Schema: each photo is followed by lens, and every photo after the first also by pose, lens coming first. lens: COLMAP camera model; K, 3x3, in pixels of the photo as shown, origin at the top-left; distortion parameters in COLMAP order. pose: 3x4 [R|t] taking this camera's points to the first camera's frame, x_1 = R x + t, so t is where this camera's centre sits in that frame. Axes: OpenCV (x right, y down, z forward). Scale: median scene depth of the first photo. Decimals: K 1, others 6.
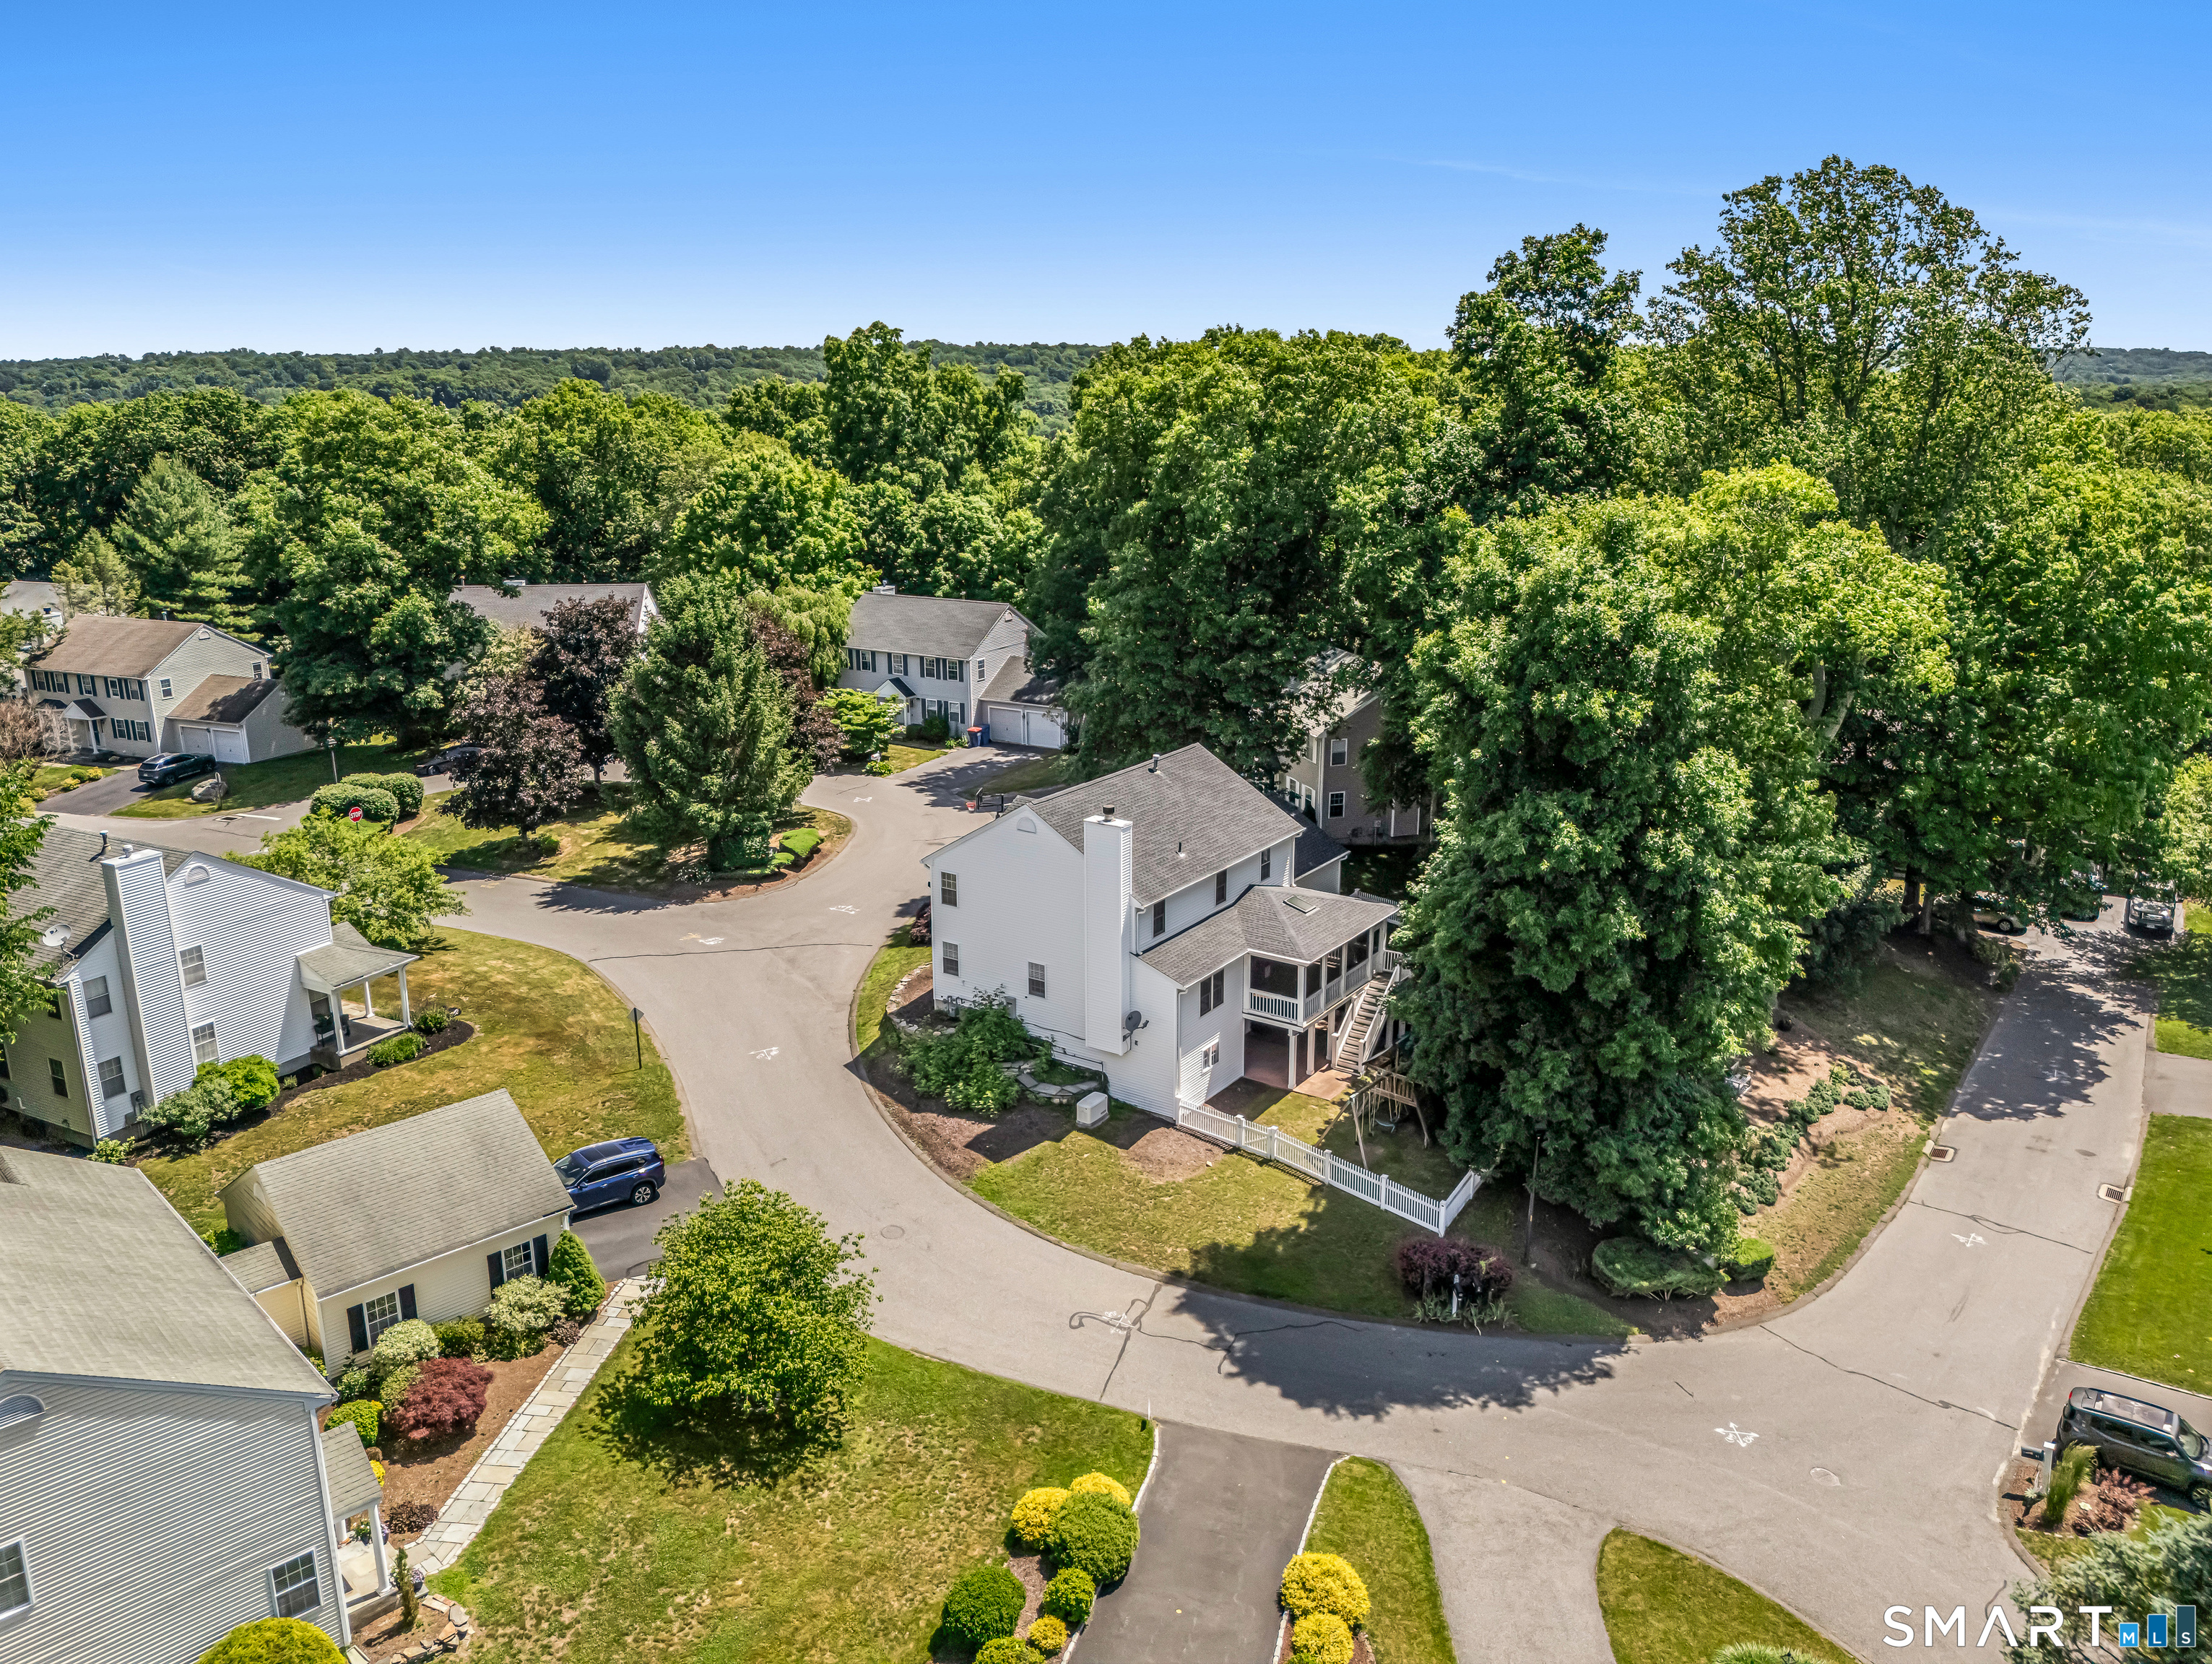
lens RADIAL K [[1632.4, 0, 1092.1], [0, 1632.4, 826.0], [0, 0, 1]] dist [0.047330, -0.050739]
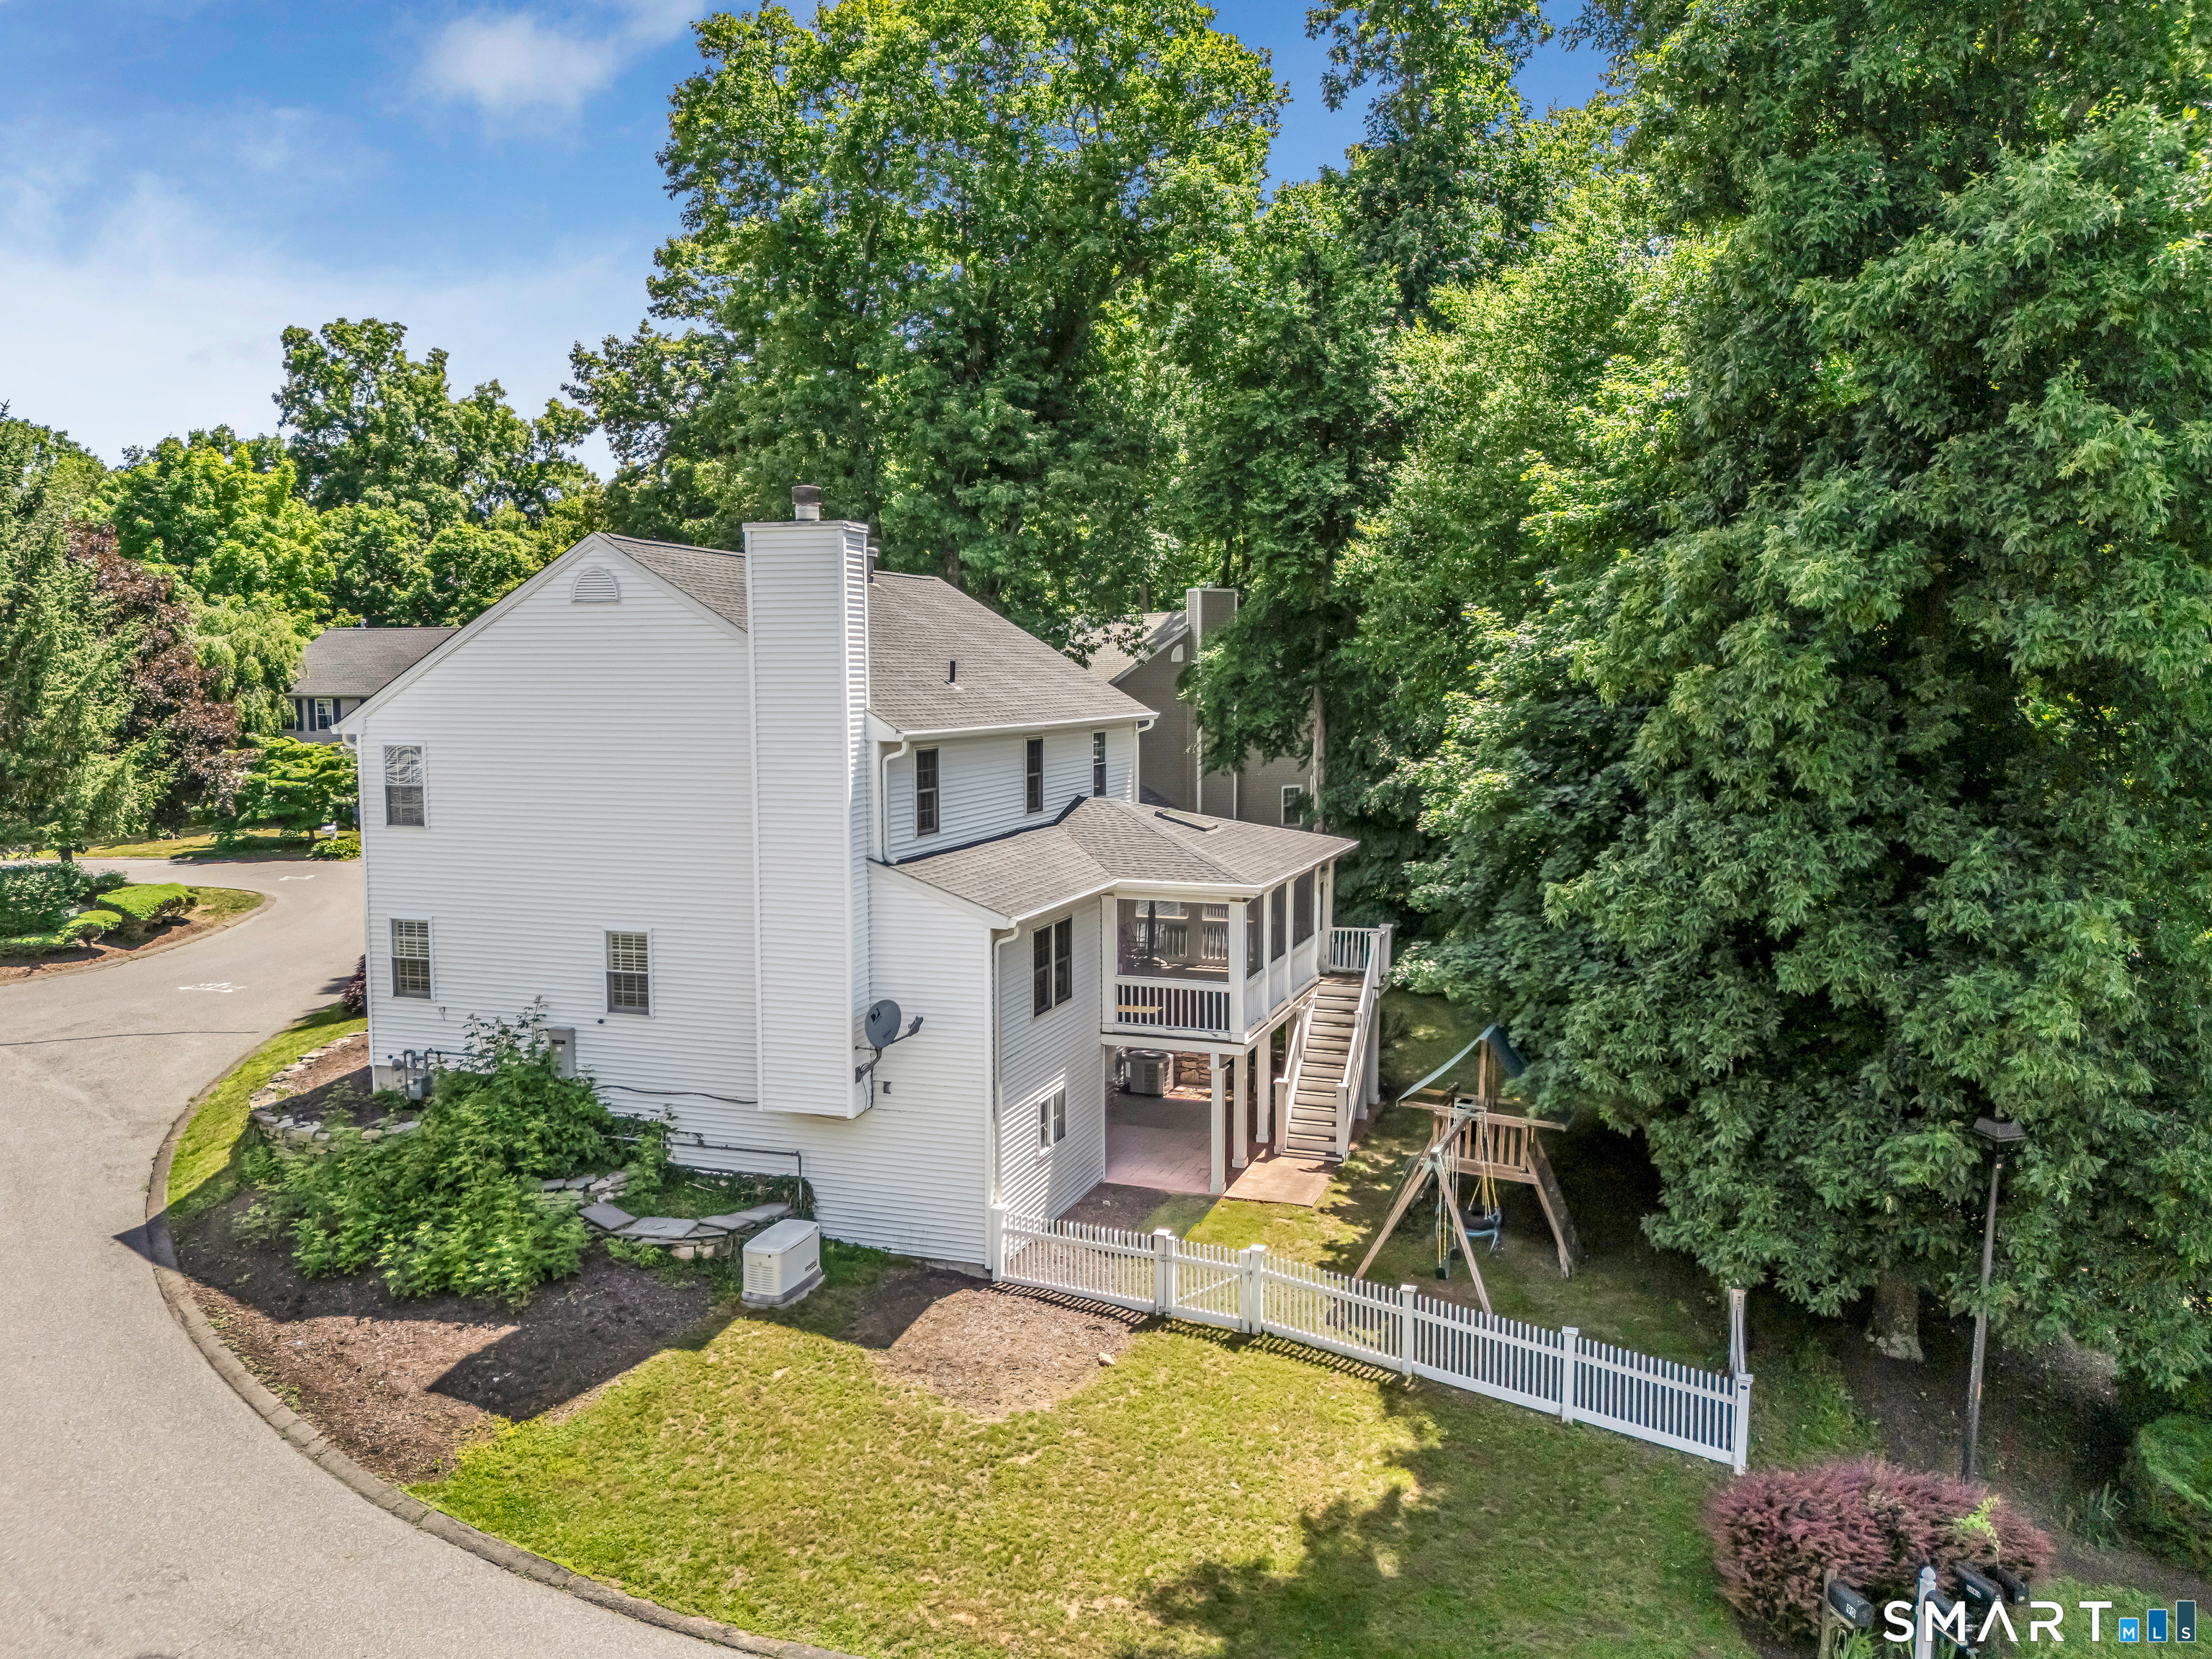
lens RADIAL K [[1632.4, 0, 1092.1], [0, 1632.4, 823.5], [0, 0, 1]] dist [0.047330, -0.050739]
pose [[0.965683, -0.019214, 0.259013, -0.027335], [0.067819, 0.981316, -0.180052, 0.141781], [-0.250714, 0.191439, 0.948943, 0.569516]]
